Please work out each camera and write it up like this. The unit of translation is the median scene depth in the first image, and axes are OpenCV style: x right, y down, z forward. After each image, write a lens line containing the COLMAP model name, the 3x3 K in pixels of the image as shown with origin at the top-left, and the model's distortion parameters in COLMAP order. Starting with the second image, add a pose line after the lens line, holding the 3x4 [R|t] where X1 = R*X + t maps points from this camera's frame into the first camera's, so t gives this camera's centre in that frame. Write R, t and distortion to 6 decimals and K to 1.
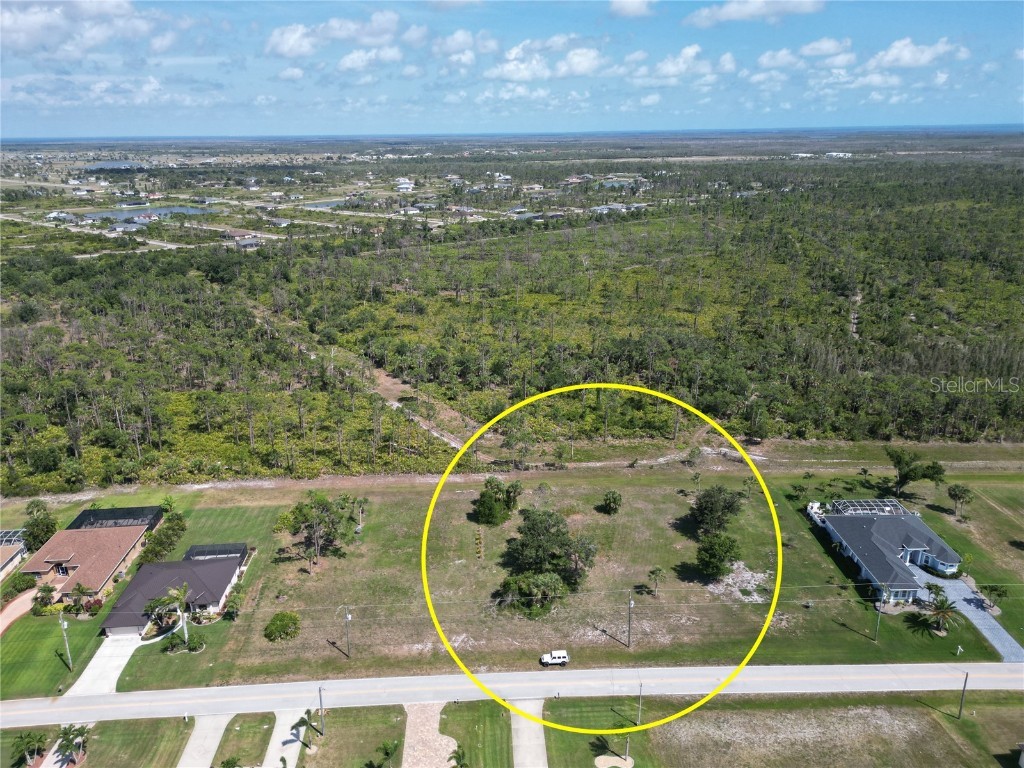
lens RADIAL K [[716.2, 0, 509.5], [0, 716.2, 381.9], [0, 0, 1]] dist [0.072829, -0.070431]
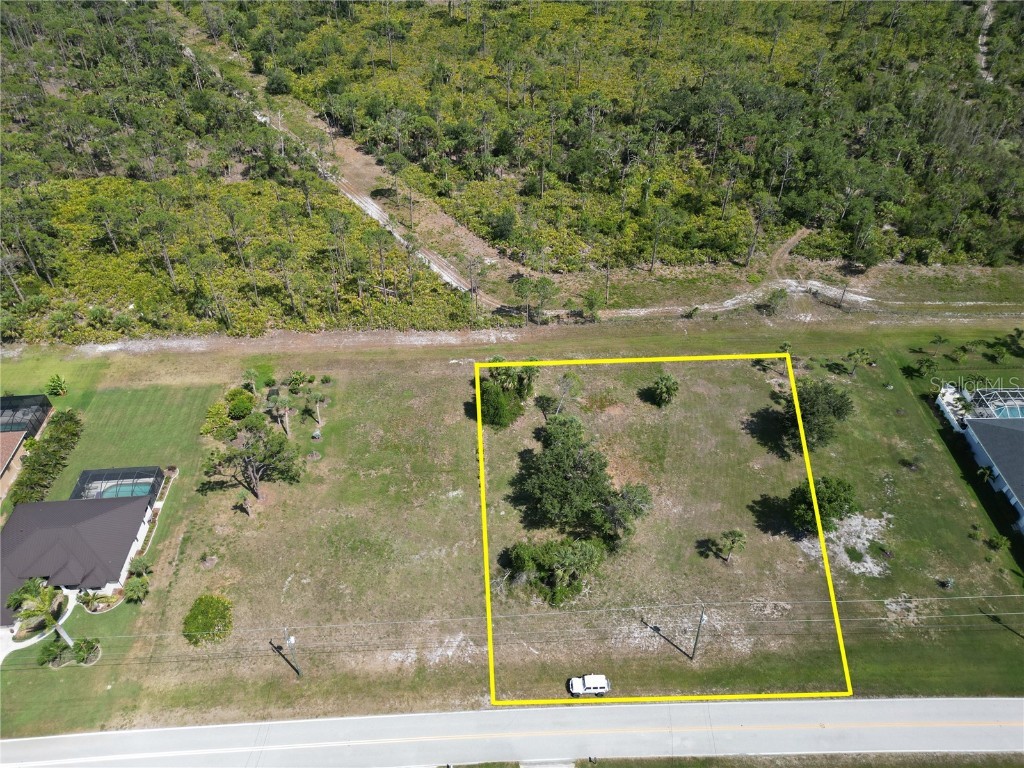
lens RADIAL K [[716.2, 0, 509.5], [0, 716.2, 381.9], [0, 0, 1]] dist [0.072829, -0.070431]
pose [[0.999922, -0.001222, -0.012461, -0.003872], [0.005946, 0.922211, 0.386641, -0.115341], [0.011020, -0.386685, 0.922146, 0.318560]]
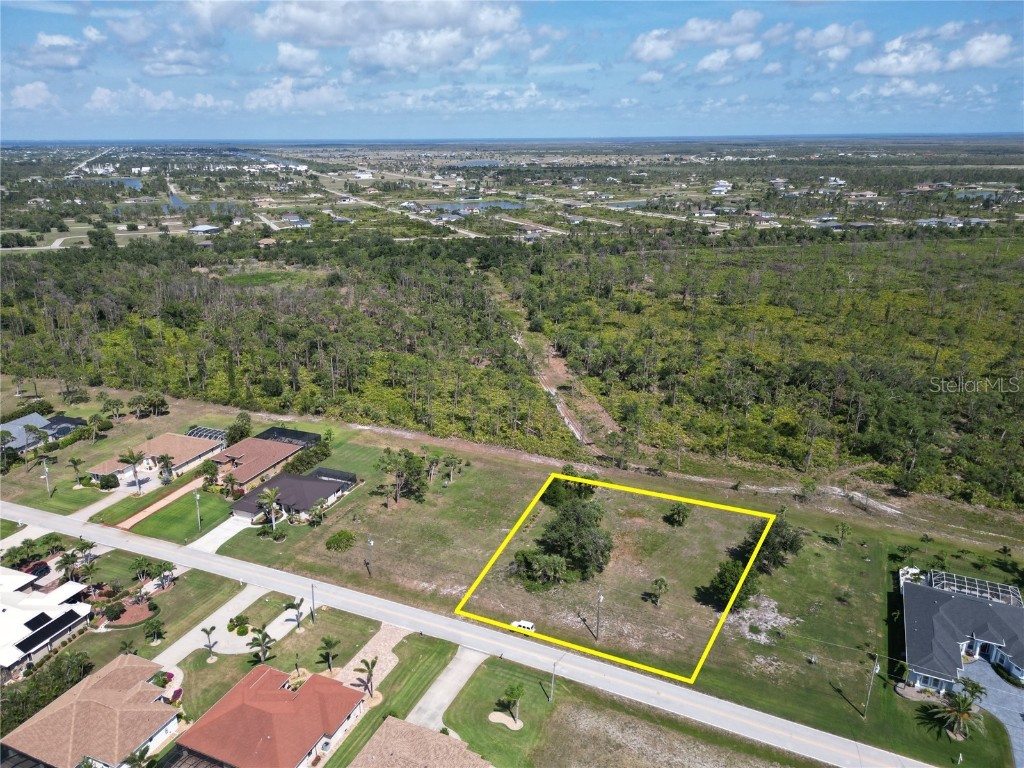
lens RADIAL K [[716.2, 0, 509.5], [0, 716.2, 381.9], [0, 0, 1]] dist [0.072829, -0.070431]
pose [[0.896383, 0.150233, -0.417046, 0.305258], [-0.150880, 0.988046, 0.031627, -0.007688], [0.416812, 0.034574, 0.908335, -0.000454]]
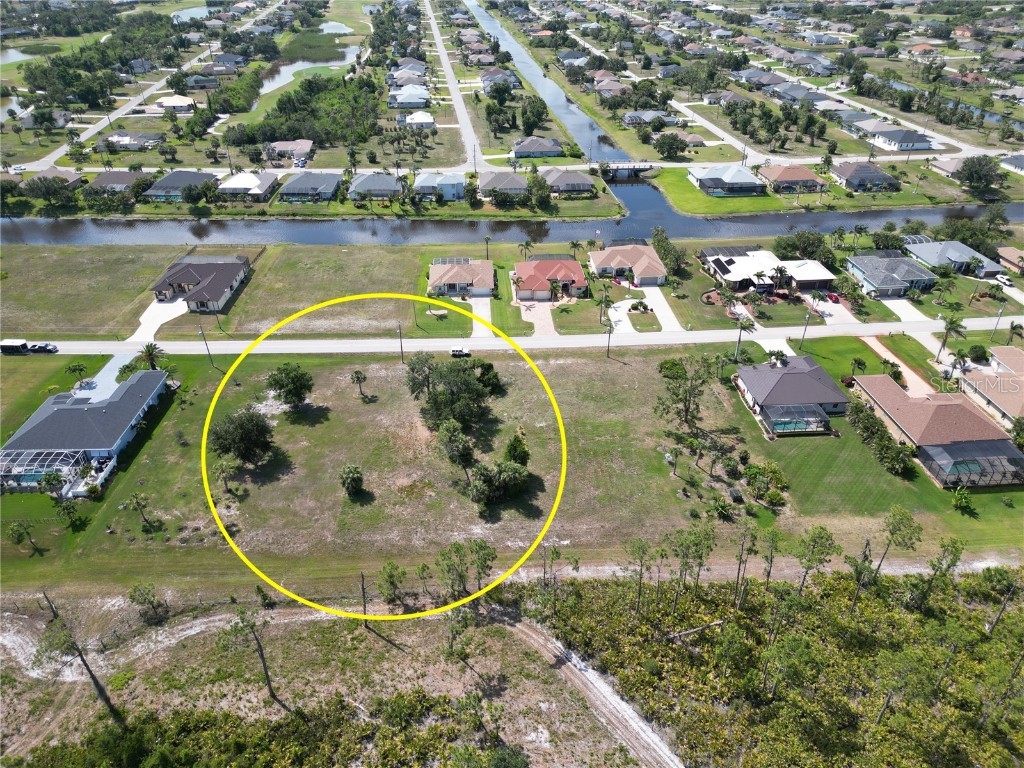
lens RADIAL K [[716.2, 0, 509.5], [0, 716.2, 381.9], [0, 0, 1]] dist [0.072829, -0.070431]
pose [[-0.999887, 0.014889, -0.002207, -0.020967], [0.007519, 0.621114, 0.783684, -0.464370], [0.013039, 0.783579, -0.621155, 1.324194]]
